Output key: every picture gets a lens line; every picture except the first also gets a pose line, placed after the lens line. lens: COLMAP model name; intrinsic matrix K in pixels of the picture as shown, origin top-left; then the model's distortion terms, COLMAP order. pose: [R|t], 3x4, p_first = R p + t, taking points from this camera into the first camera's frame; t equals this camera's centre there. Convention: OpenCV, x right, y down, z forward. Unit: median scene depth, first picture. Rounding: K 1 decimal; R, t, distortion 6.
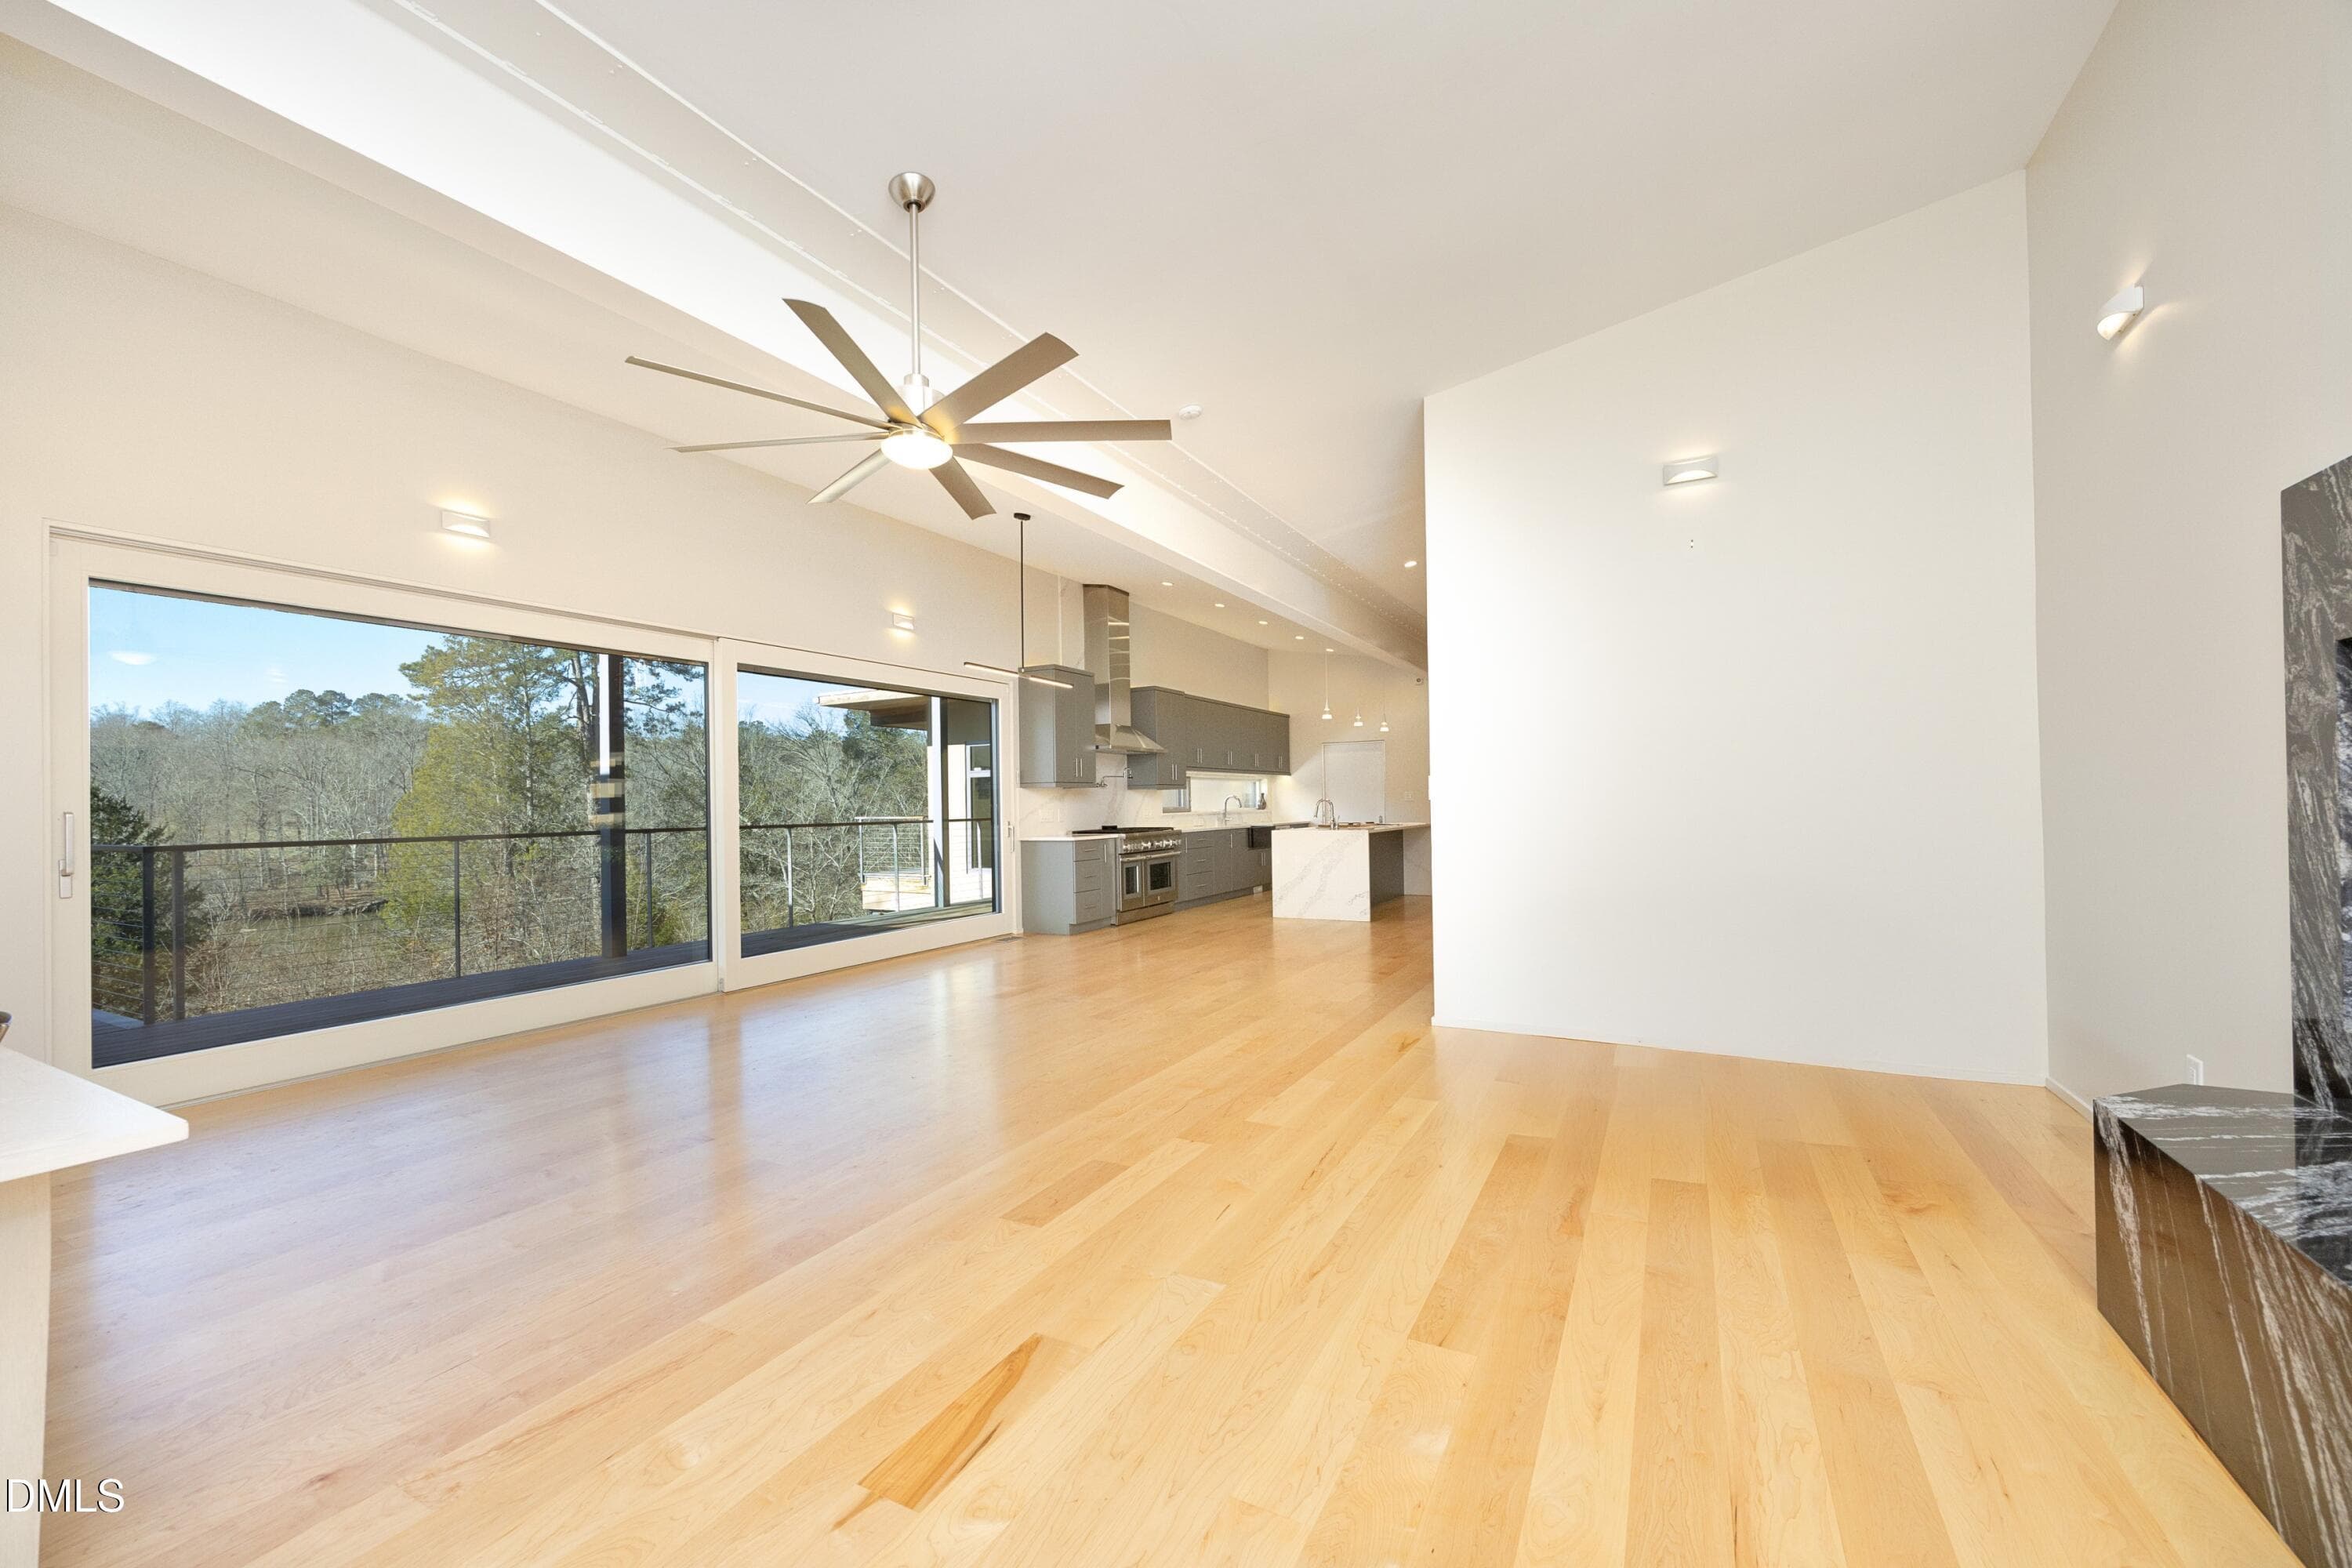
lens RADIAL K [[1176.1, 0, 1145.6], [0, 1176.1, 786.6], [0, 0, 1]] dist [-0.021729, -0.000071]
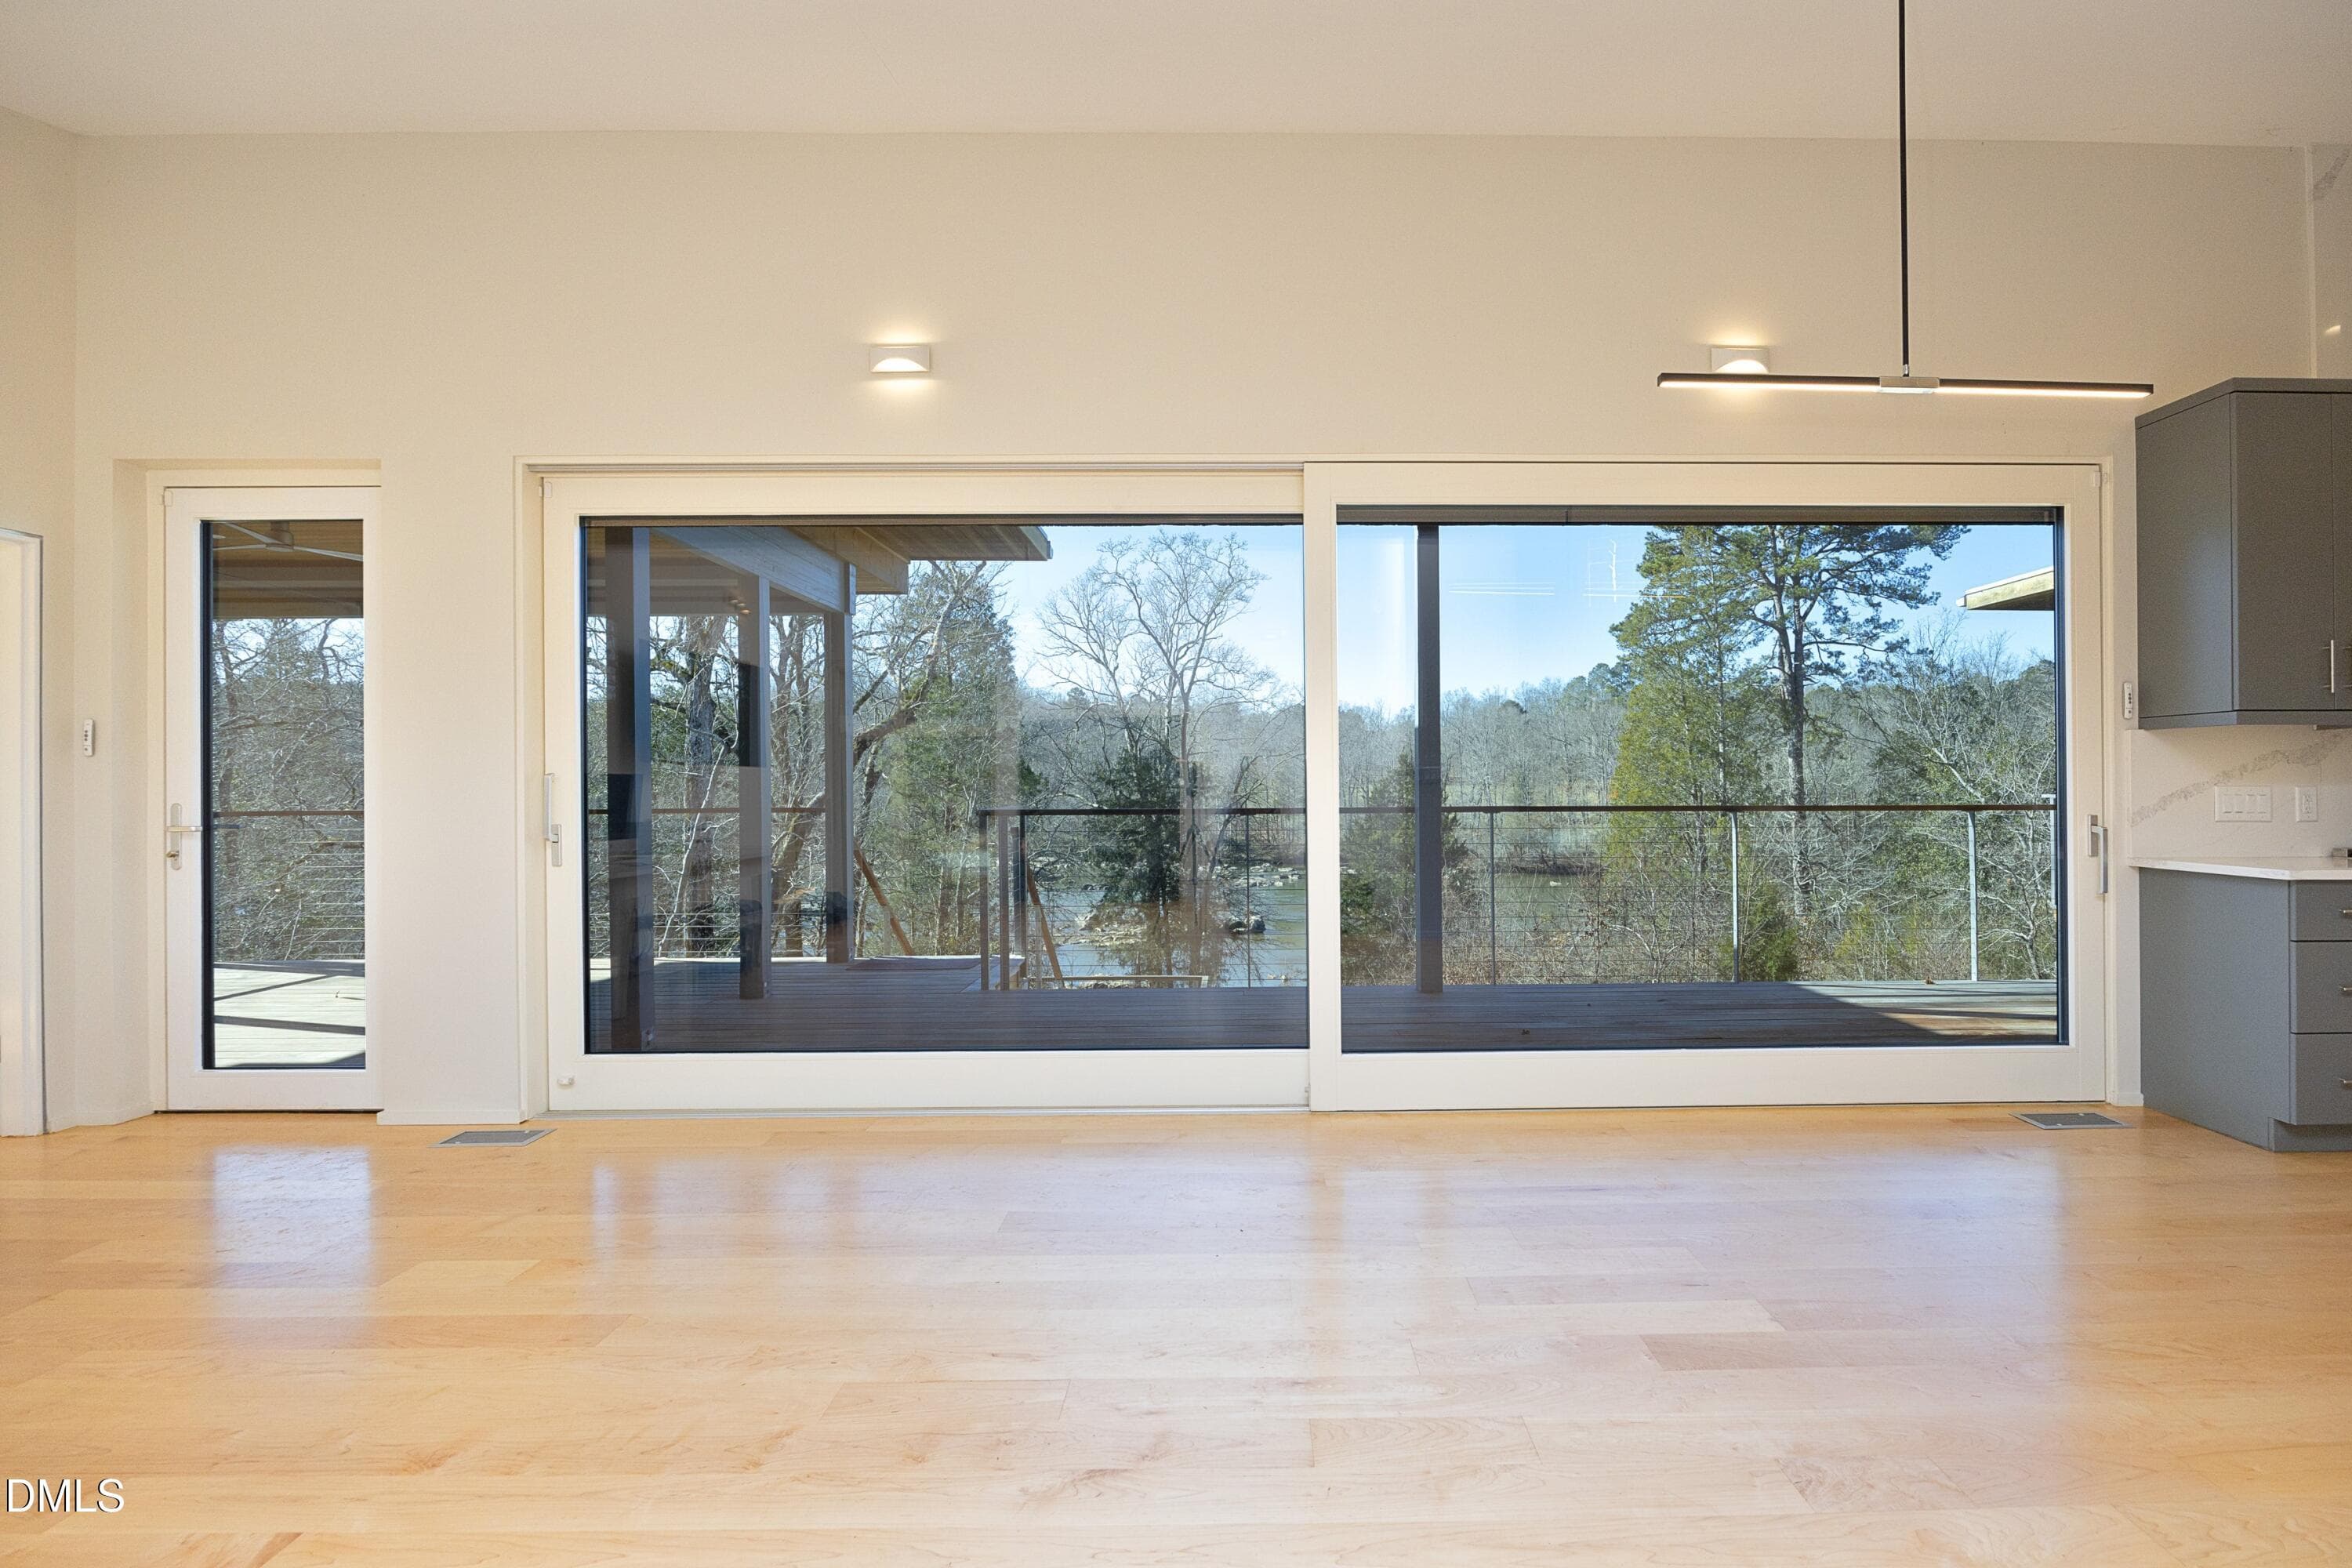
lens RADIAL K [[1176.1, 0, 1145.6], [0, 1176.1, 786.6], [0, 0, 1]] dist [-0.021729, -0.000071]
pose [[0.490376, 0.015585, -0.871372, 0.023591], [0.008900, 0.999698, 0.022889, 0.003051], [0.871466, -0.018979, 0.490089, 0.195342]]
